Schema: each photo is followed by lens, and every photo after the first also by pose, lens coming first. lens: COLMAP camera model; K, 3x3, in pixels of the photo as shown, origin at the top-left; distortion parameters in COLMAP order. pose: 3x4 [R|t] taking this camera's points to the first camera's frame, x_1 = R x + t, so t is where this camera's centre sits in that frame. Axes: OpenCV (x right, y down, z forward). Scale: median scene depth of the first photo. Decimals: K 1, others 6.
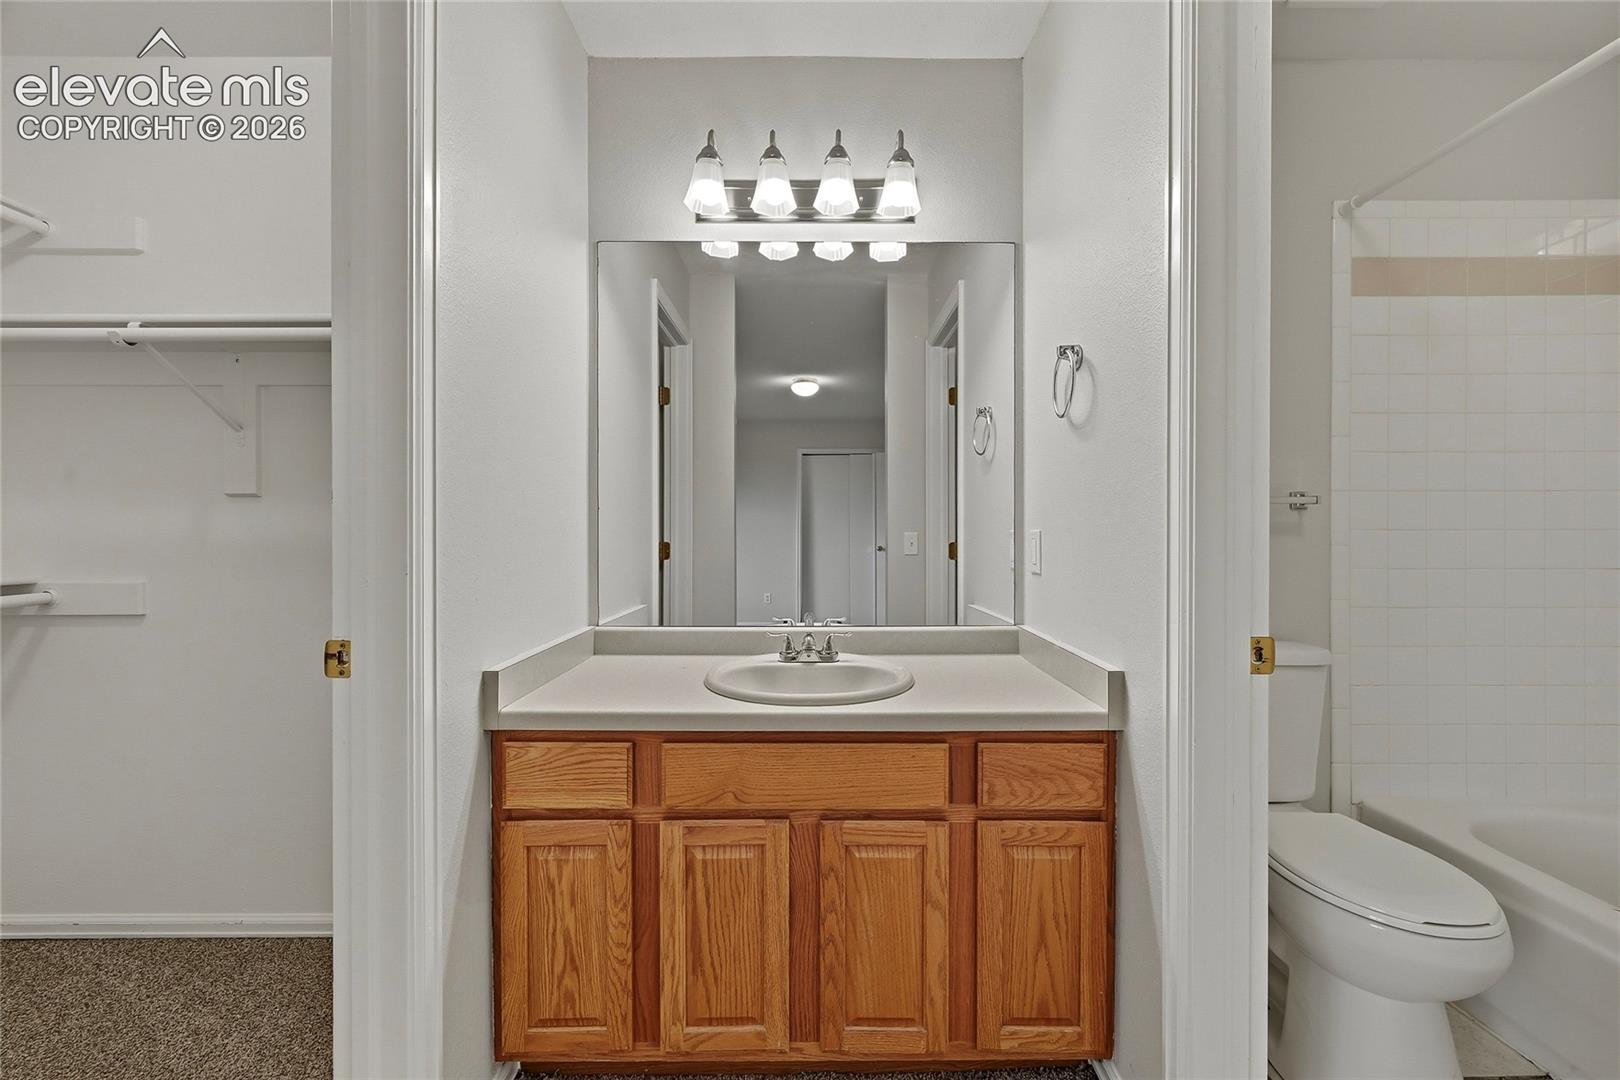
lens RADIAL K [[645.0, 0, 818.9], [0, 645.0, 532.0], [0, 0, 1]] dist [0.002938, -0.001507]
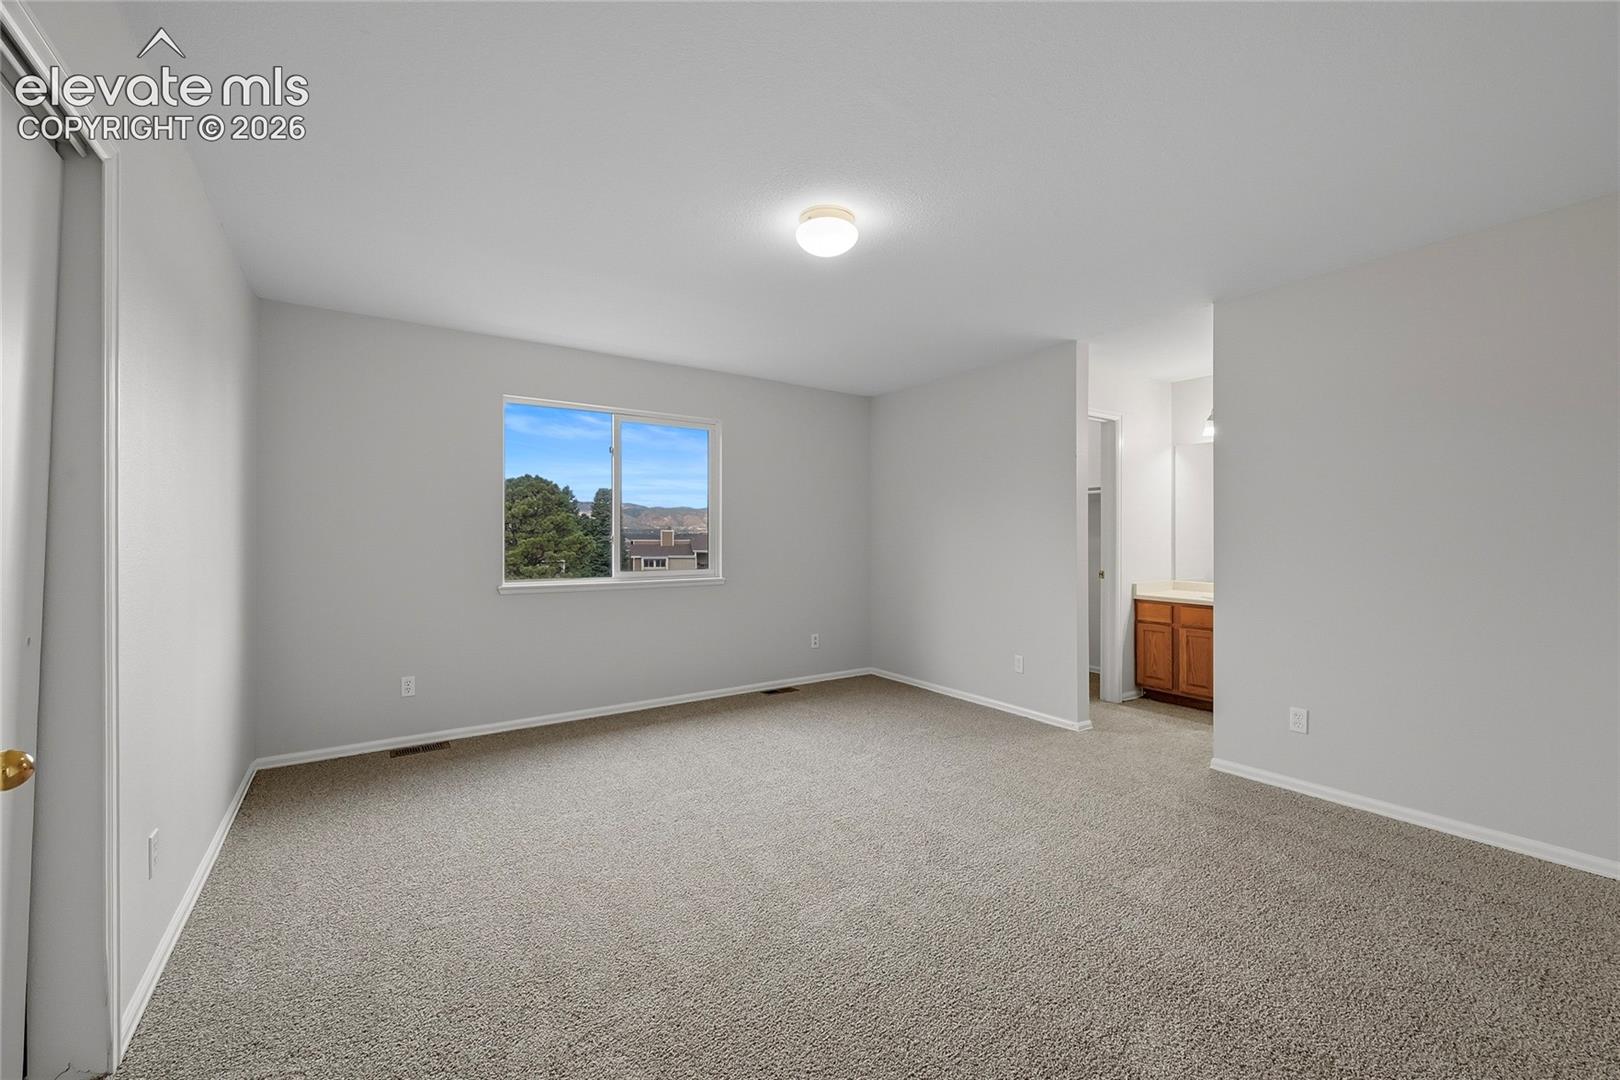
lens RADIAL K [[645.0, 0, 817.6], [0, 645.0, 539.8], [0, 0, 1]] dist [0.002938, -0.001507]
pose [[0.559772, 0.007049, -0.828617, 1.635195], [-0.008305, 0.999961, 0.002896, -0.045208], [0.828605, 0.005261, 0.559809, -2.753228]]
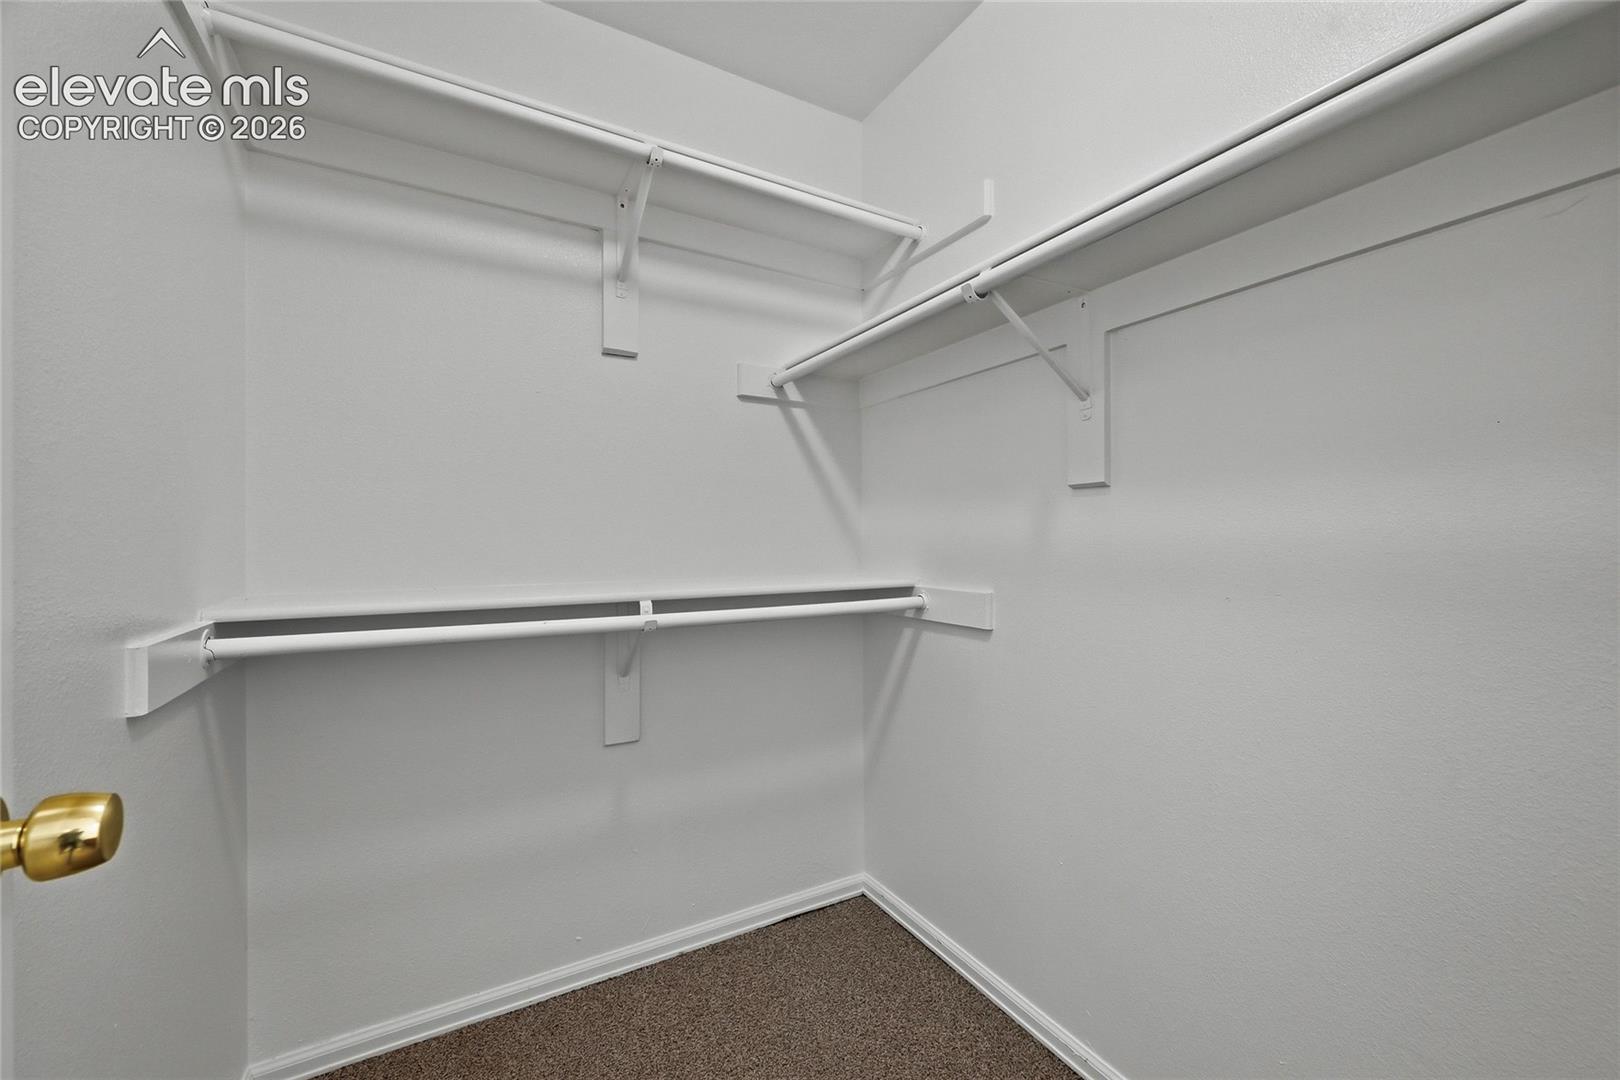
lens RADIAL K [[645.0, 0, 812.7], [0, 645.0, 539.8], [0, 0, 1]] dist [0.002938, -0.001507]
pose [[0.485729, -0.000141, -0.874110, -0.399267], [-0.000885, 0.999999, -0.000653, 0.005670], [0.874109, 0.001091, 0.485728, 0.364717]]
